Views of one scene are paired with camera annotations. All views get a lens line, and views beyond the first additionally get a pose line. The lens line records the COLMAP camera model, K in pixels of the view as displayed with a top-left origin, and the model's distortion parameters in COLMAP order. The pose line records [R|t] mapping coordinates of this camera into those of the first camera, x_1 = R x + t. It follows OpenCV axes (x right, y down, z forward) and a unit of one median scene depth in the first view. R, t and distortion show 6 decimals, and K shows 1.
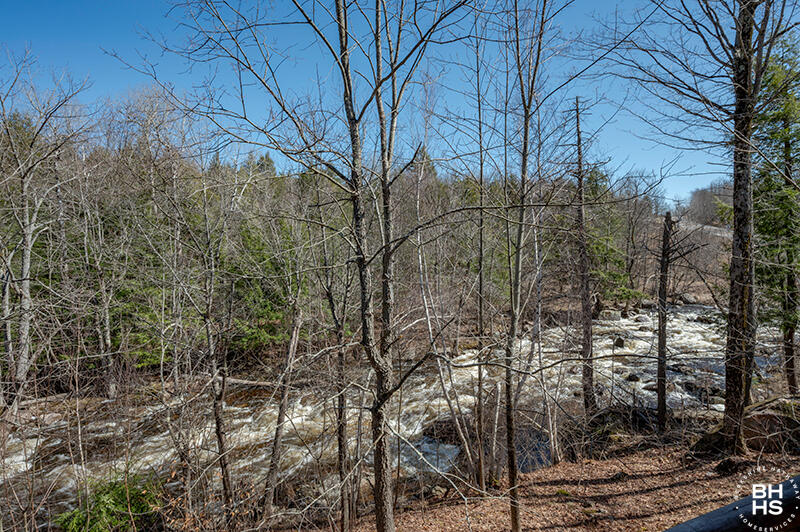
lens RADIAL K [[424.7, 0, 398.1], [0, 424.7, 264.9], [0, 0, 1]] dist [-0.002042, 0.000483]
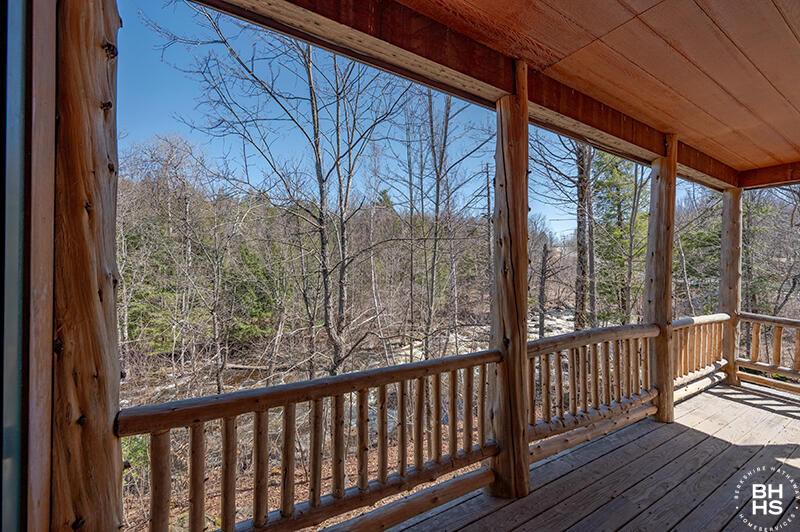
lens RADIAL K [[321.3, 0, 401.5], [0, 321.3, 267.5], [0, 0, 1]] dist [0.002751, 0.000266]
pose [[0.993368, 0.021314, 0.112983, 0.052340], [-0.017525, 0.999254, -0.034427, 0.011026], [-0.113632, 0.032219, 0.993000, -0.167200]]
